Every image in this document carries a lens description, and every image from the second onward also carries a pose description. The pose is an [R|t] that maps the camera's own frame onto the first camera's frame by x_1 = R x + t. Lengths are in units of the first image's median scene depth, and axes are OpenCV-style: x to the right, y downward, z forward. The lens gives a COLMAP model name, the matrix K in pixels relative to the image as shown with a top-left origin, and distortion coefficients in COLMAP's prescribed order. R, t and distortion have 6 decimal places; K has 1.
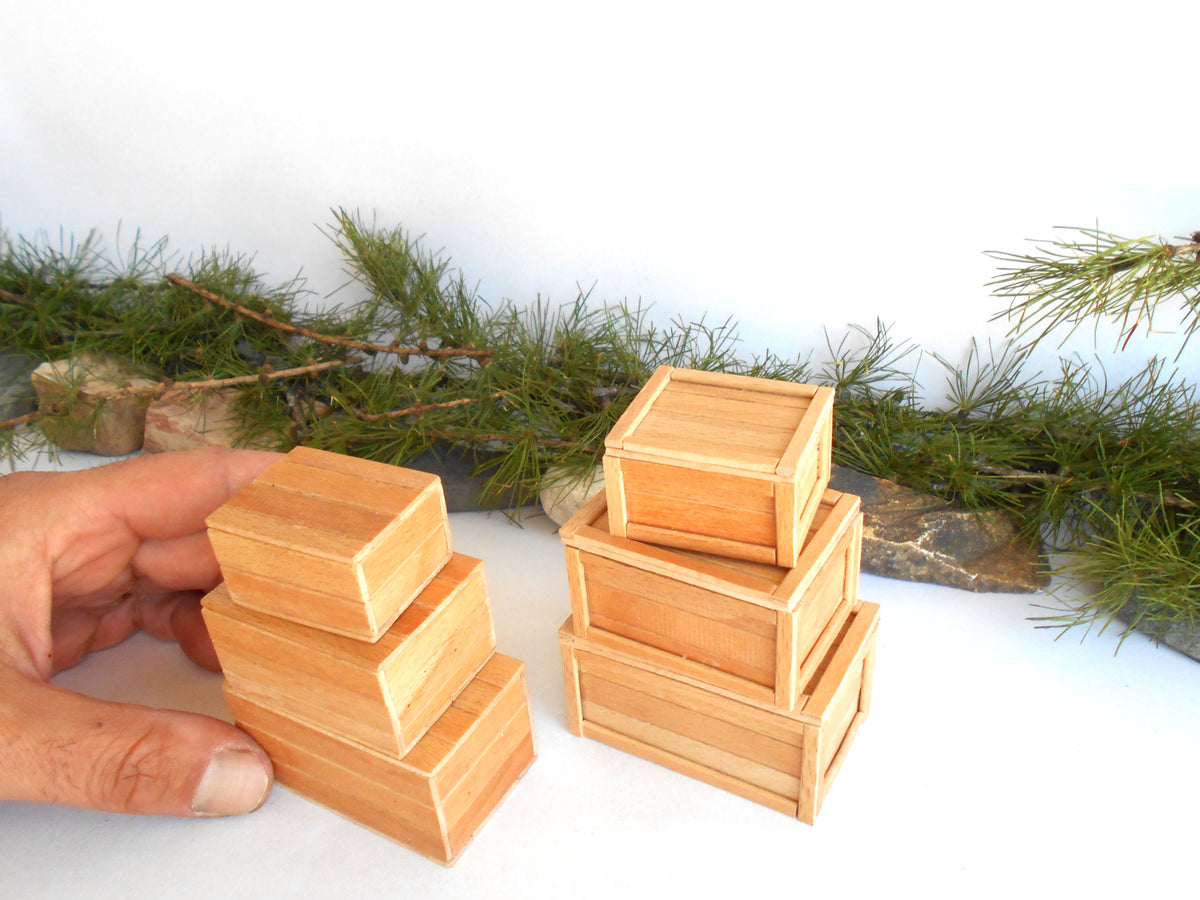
lens RADIAL K [[1042.8, 0, 605.7], [0, 1042.8, 448.6], [0, 0, 1]] dist [-0.016579, 0.013867]
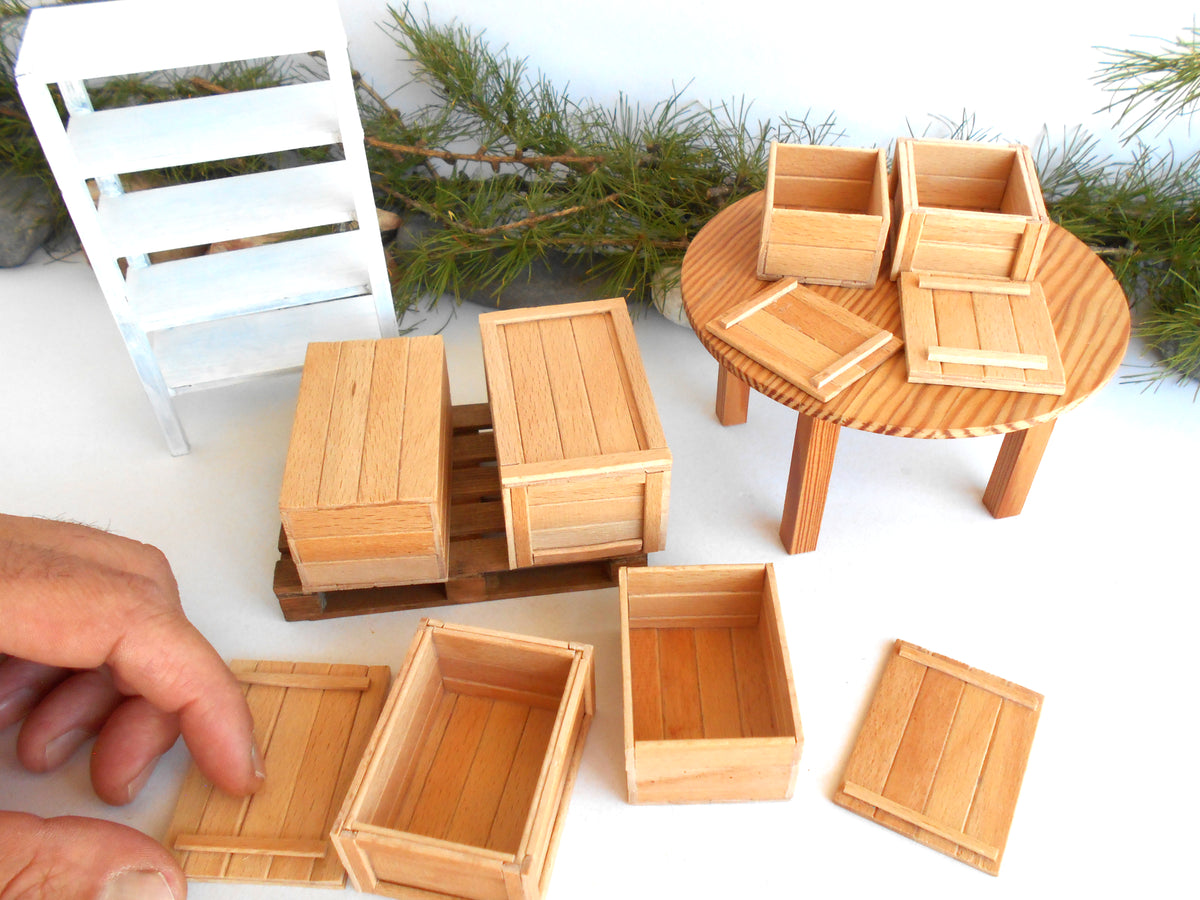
lens RADIAL K [[1042.8, 0, 602.7], [0, 1042.8, 454.7], [0, 0, 1]] dist [-0.016579, 0.013867]
pose [[0.981534, -0.096877, 0.164943, -0.332807], [0.056586, 0.970729, 0.233416, -0.052849], [-0.182727, -0.219773, 0.958285, -0.041003]]
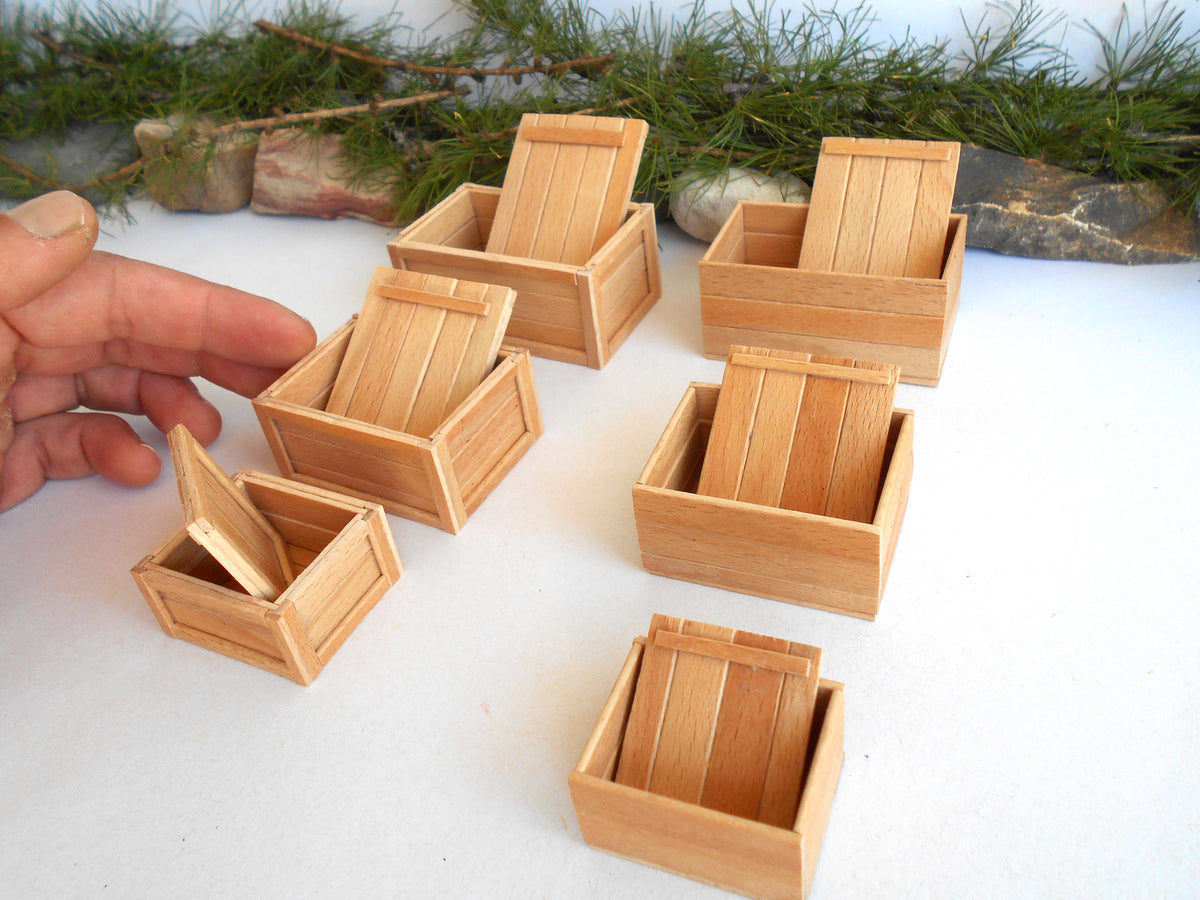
lens RADIAL K [[1042.8, 0, 598.8], [0, 1042.8, 449.9], [0, 0, 1]] dist [-0.016579, 0.013867]
pose [[0.998190, -0.048425, -0.035659, -0.116695], [0.053107, 0.988024, 0.144871, 0.139643], [0.028216, -0.146503, 0.988808, -0.010799]]
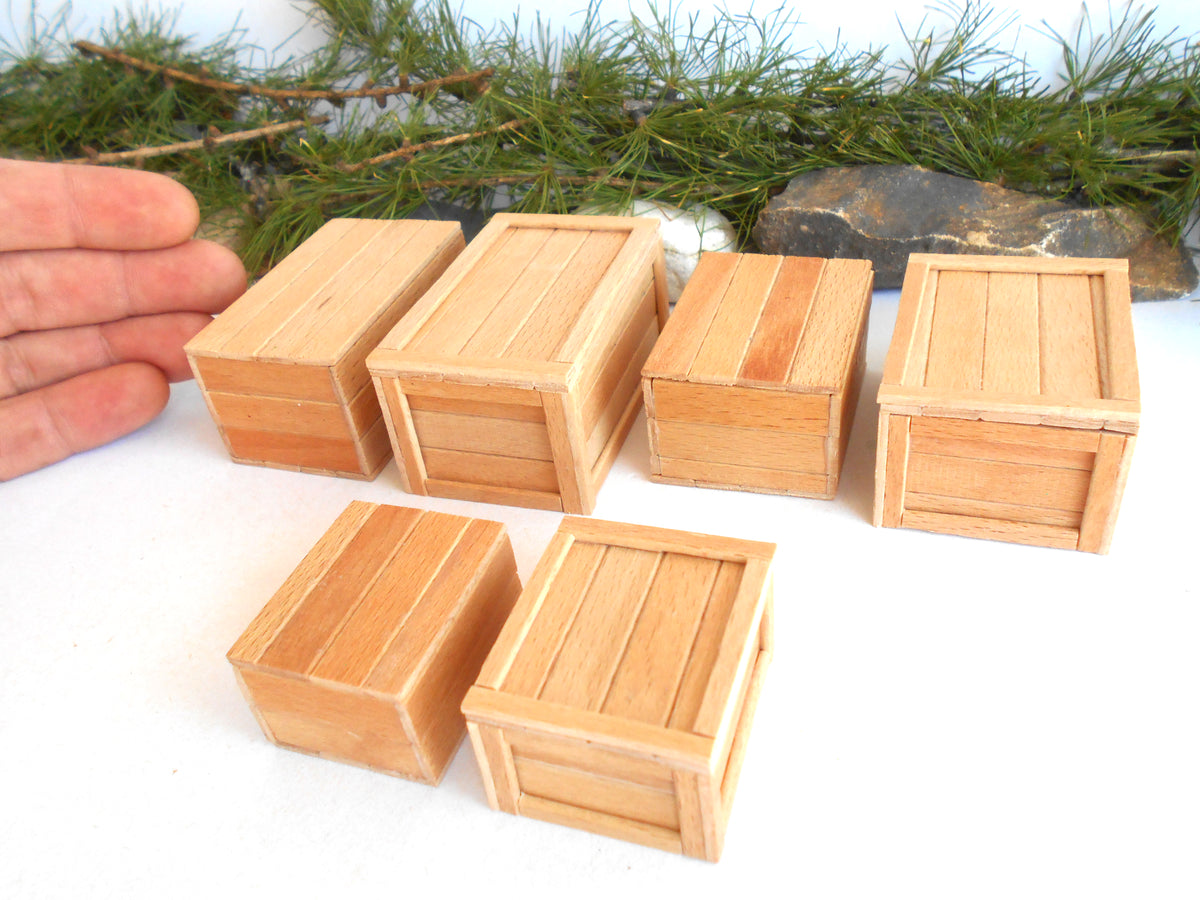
lens RADIAL K [[1042.8, 0, 600.5], [0, 1042.8, 444.9], [0, 0, 1]] dist [-0.016579, 0.013867]
pose [[0.995923, -0.083008, 0.035304, -0.085548], [0.079067, 0.991713, 0.101265, 0.131363], [-0.043418, -0.098061, 0.994233, 0.180549]]
